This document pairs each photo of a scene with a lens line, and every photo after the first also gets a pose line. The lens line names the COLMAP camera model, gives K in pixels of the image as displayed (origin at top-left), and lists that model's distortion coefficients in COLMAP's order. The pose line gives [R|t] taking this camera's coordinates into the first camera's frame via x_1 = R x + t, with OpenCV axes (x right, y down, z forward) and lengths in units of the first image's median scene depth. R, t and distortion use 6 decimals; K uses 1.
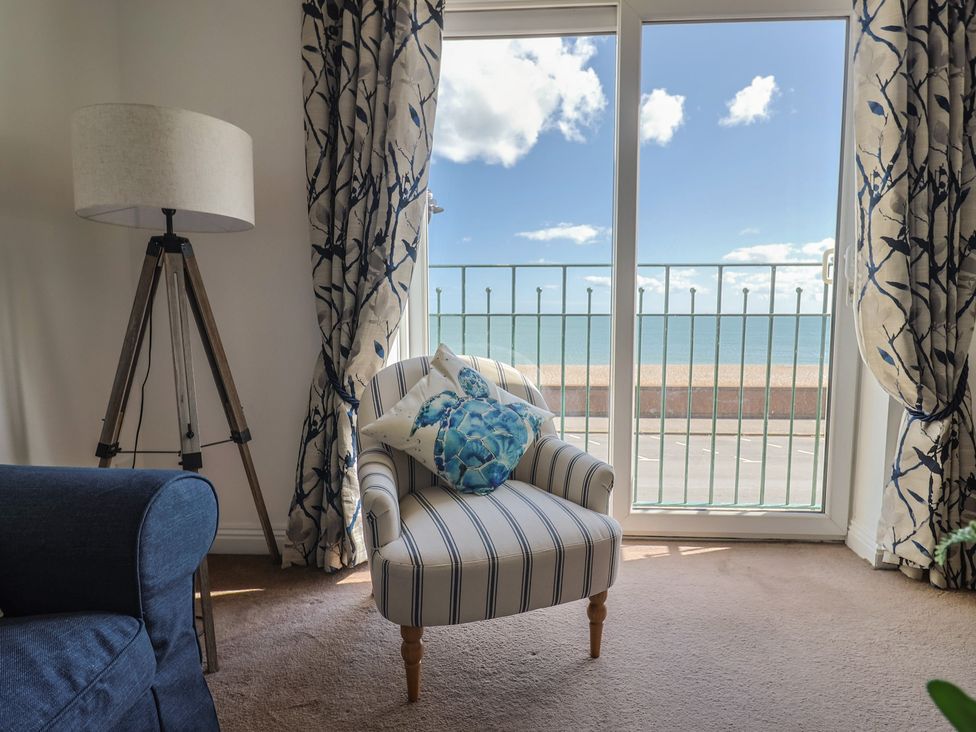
lens RADIAL K [[575.9, 0, 504.9], [0, 575.9, 372.4], [0, 0, 1]] dist [-0.001728, -0.011063]
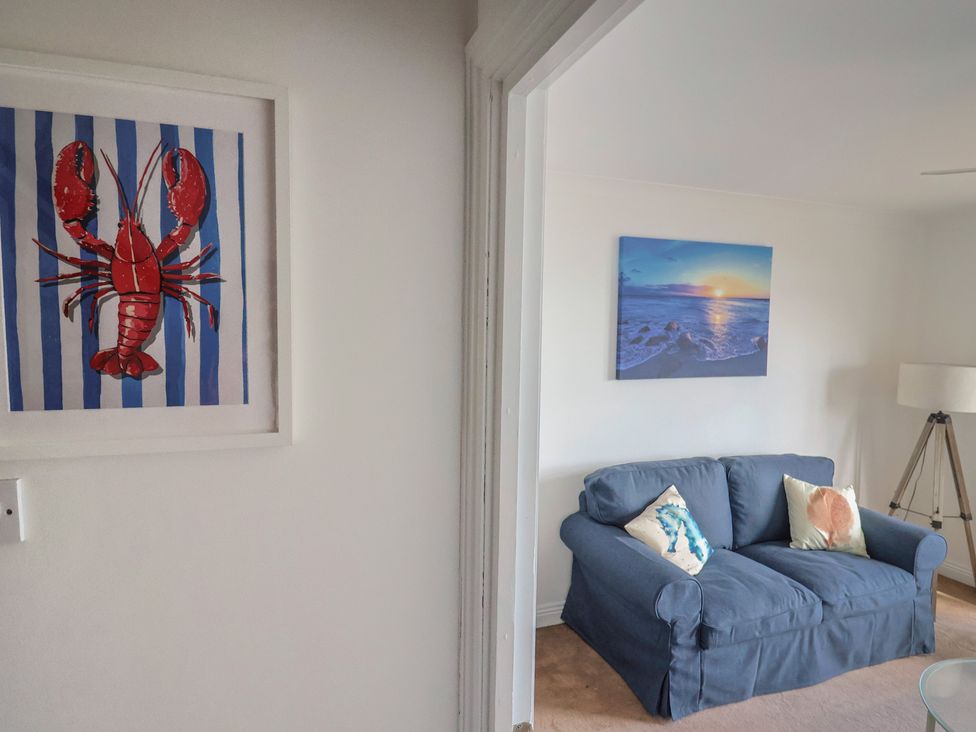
lens RADIAL K [[566.5, 0, 488.0], [0, 566.5, 366.0], [0, 0, 1]] dist [0.019079, -0.030102]
pose [[0.386845, 0.076625, -0.918956, 0.583927], [-0.109333, 0.993324, 0.036801, -0.272199], [0.915640, 0.086236, 0.392640, -1.175349]]
